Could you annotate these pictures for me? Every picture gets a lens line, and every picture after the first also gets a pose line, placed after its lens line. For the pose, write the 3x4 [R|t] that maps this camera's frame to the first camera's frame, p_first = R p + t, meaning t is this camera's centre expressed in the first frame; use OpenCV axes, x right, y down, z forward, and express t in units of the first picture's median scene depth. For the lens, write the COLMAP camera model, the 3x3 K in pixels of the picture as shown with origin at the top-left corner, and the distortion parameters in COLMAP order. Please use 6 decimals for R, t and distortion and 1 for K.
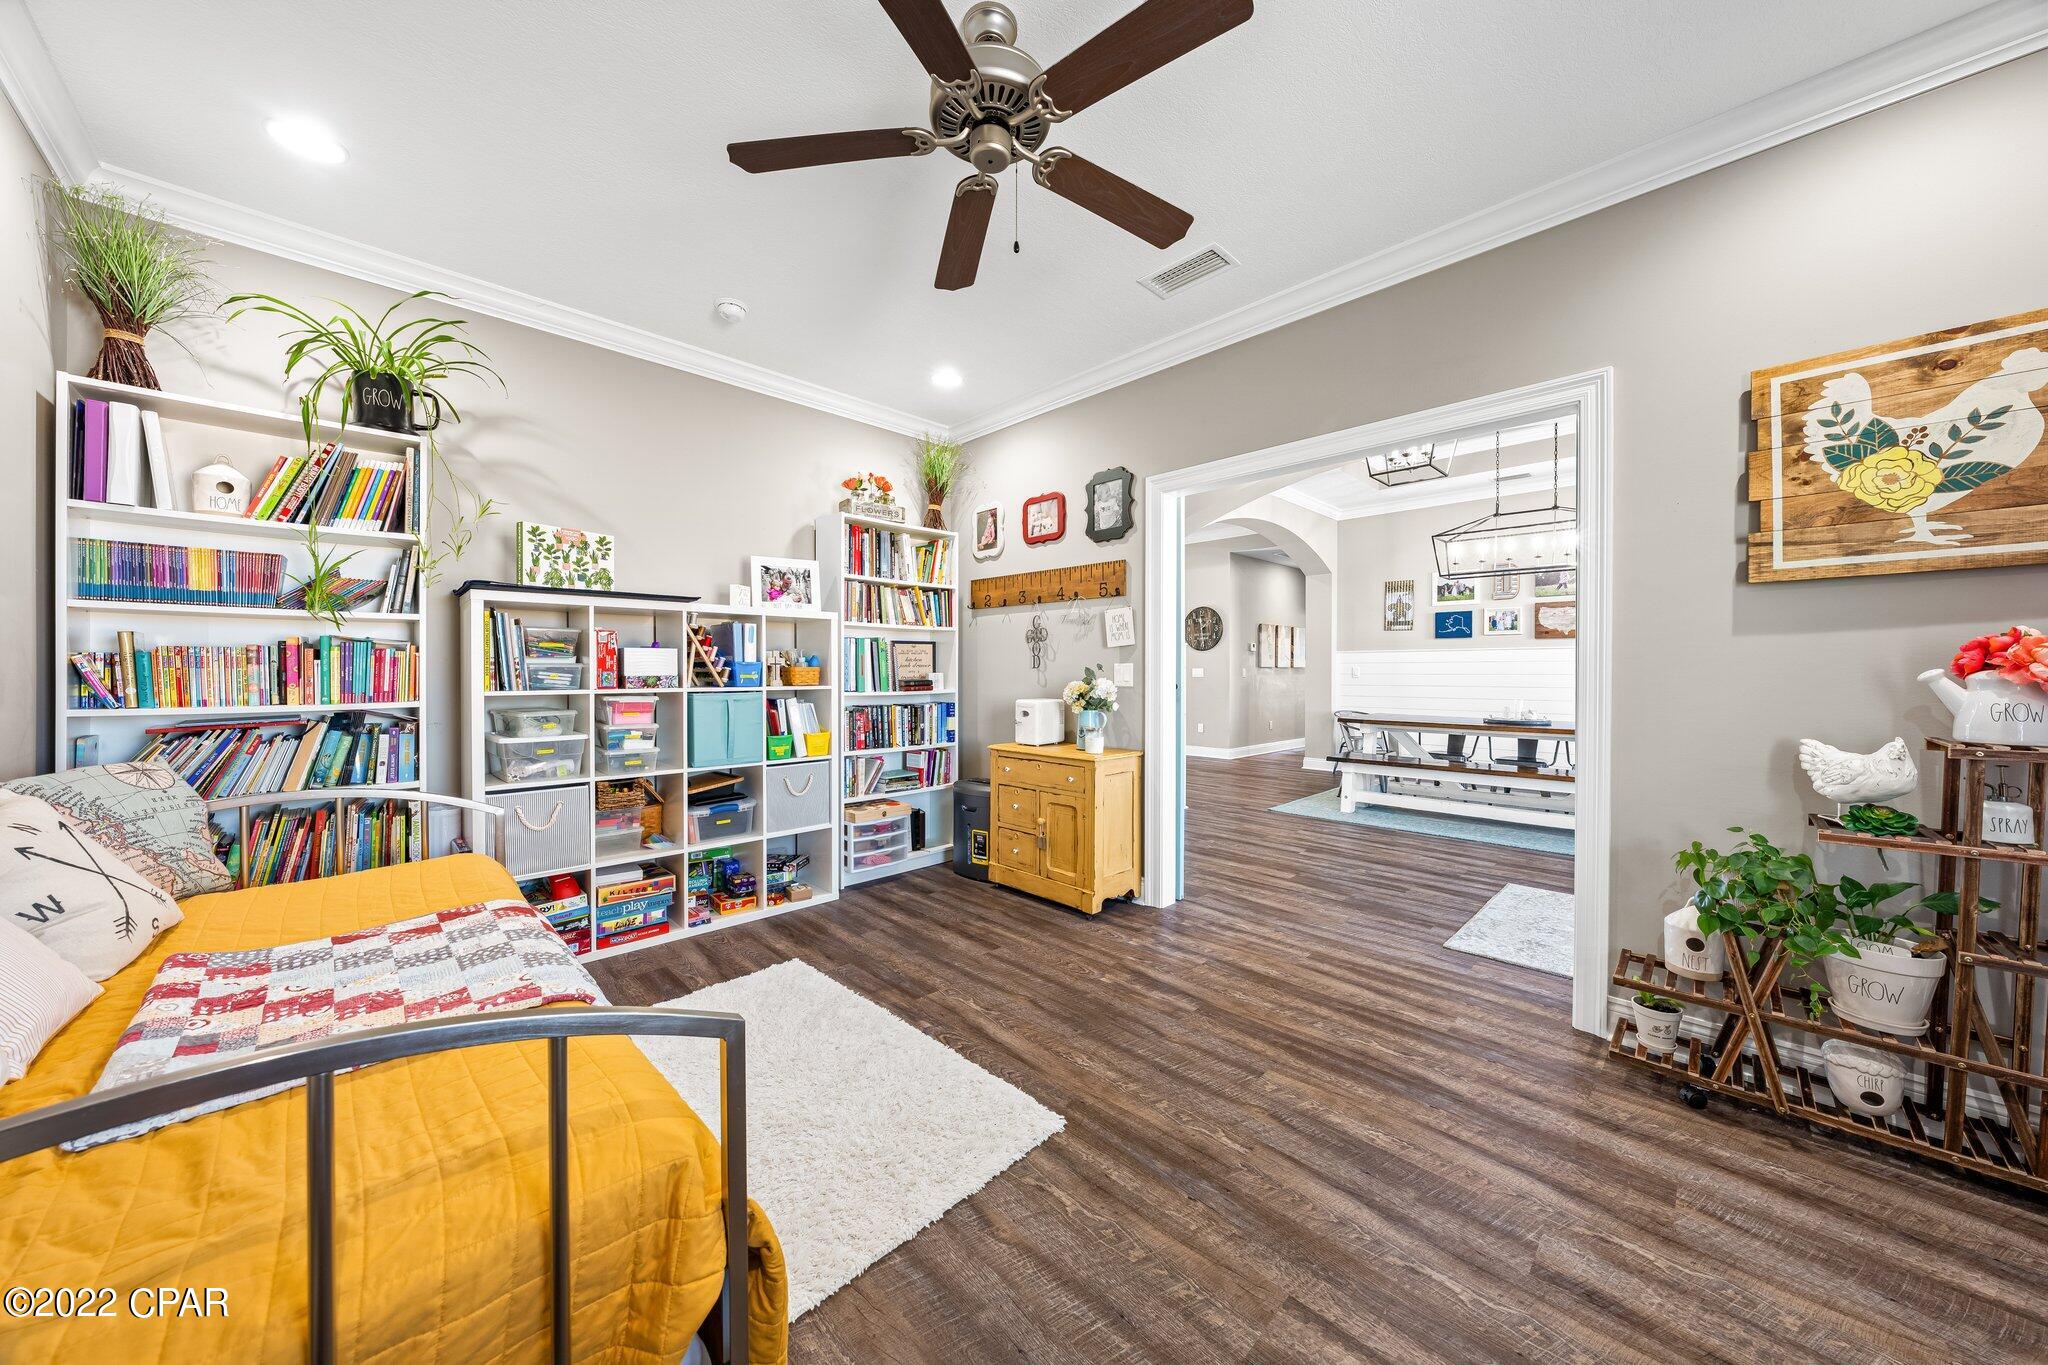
lens RADIAL K [[694.2, 0, 1030.0], [0, 694.2, 678.1], [0, 0, 1]] dist [-0.001293, -0.000043]
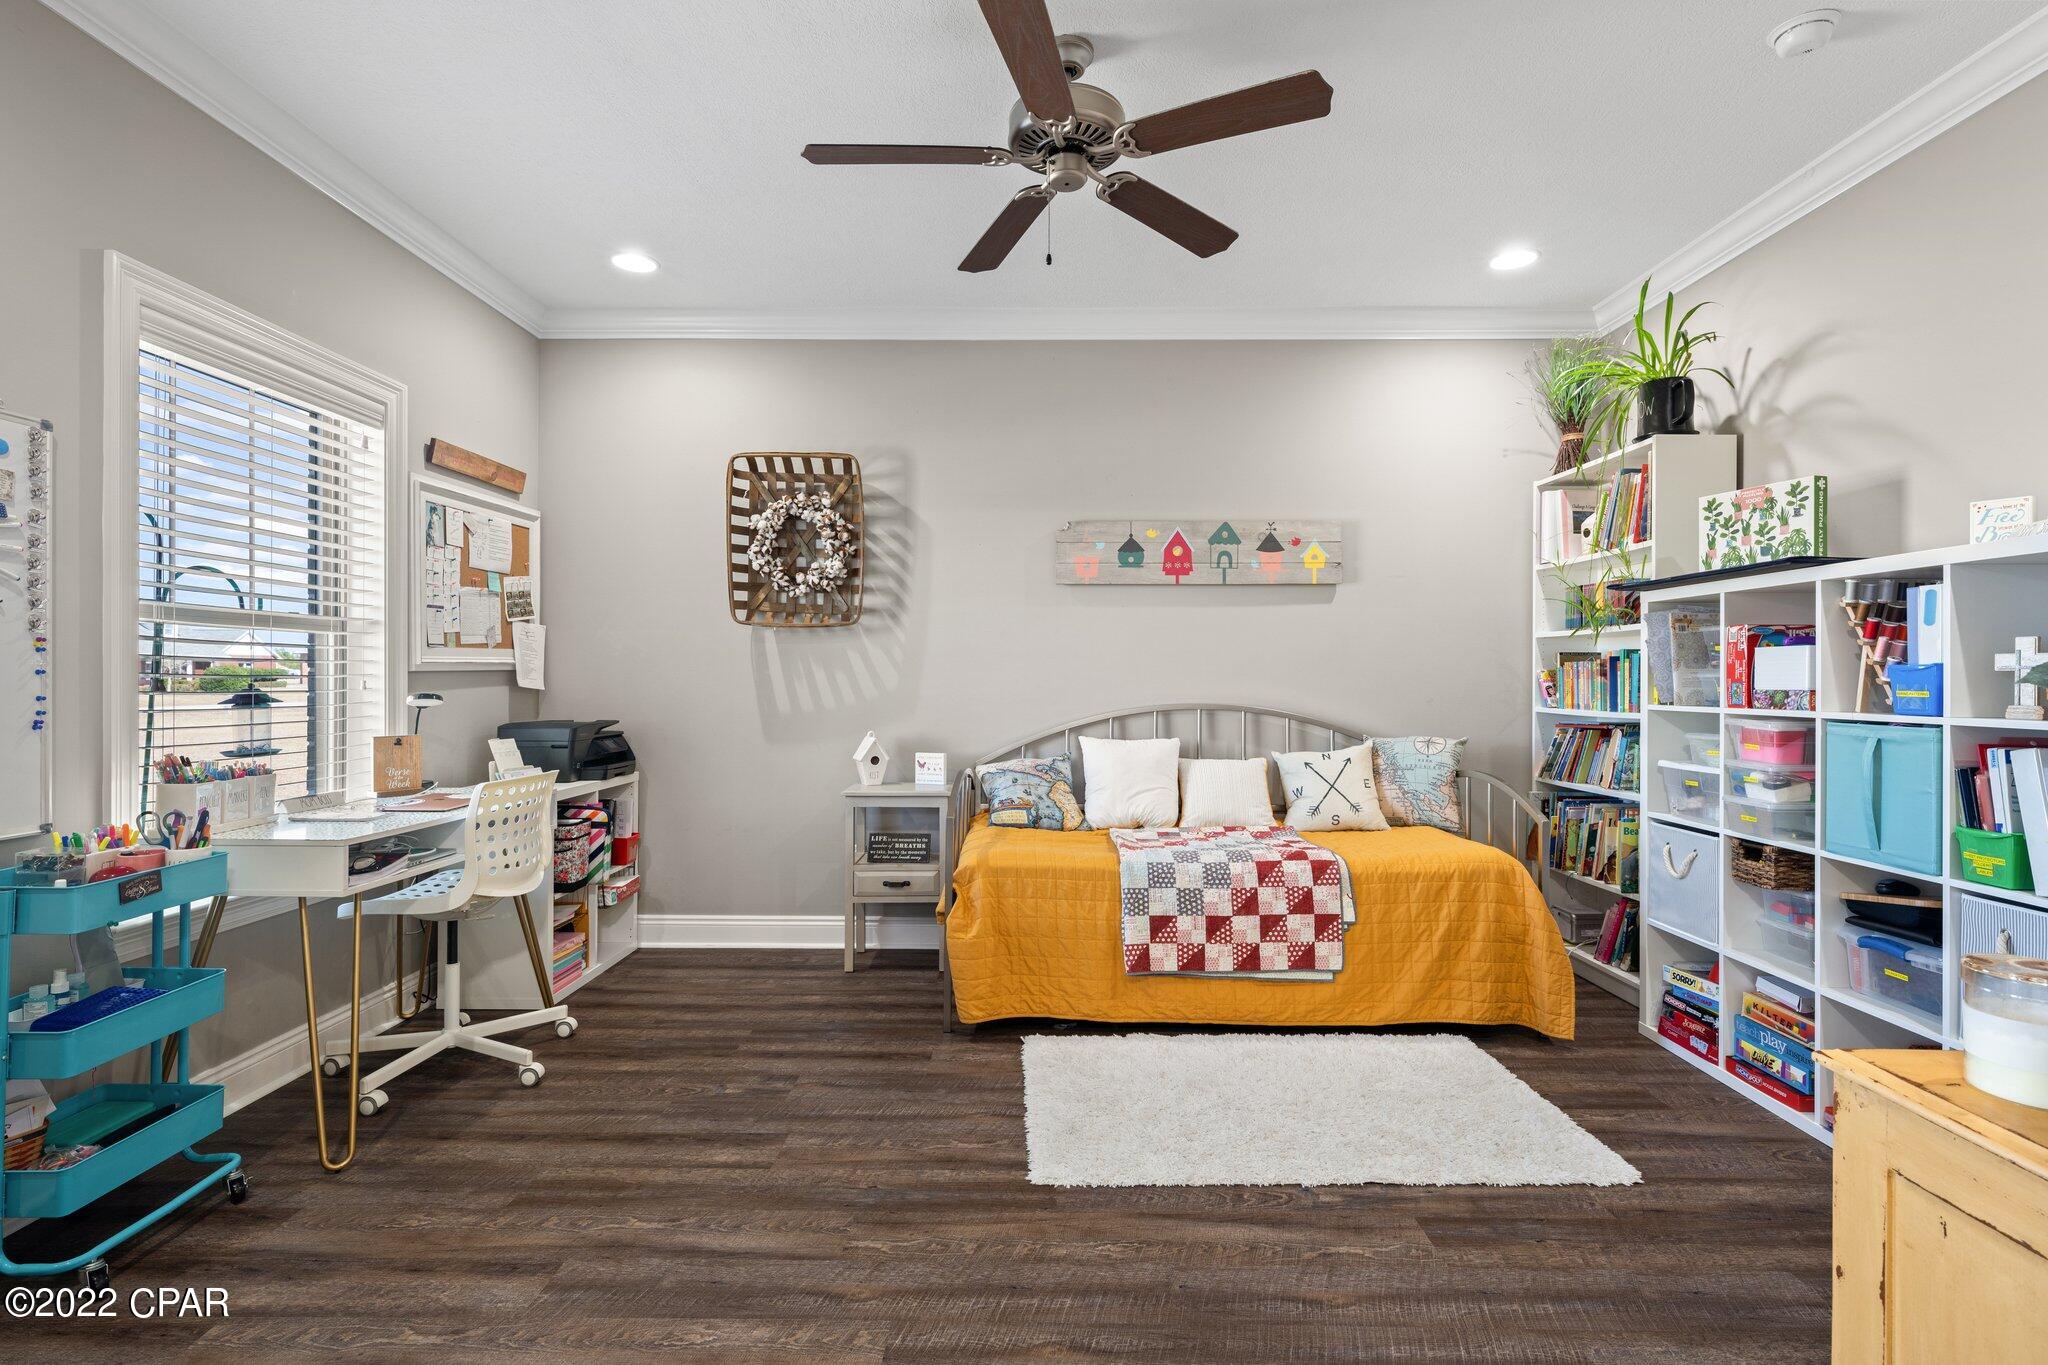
lens RADIAL K [[983.2, 0, 1029.6], [0, 983.2, 676.0], [0, 0, 1]] dist [0.001017, -0.001673]
pose [[-0.710142, -0.005343, -0.704038, 0.612777], [-0.012400, 0.999911, 0.004919, -0.012801], [0.703950, 0.012223, -0.710145, 1.218911]]
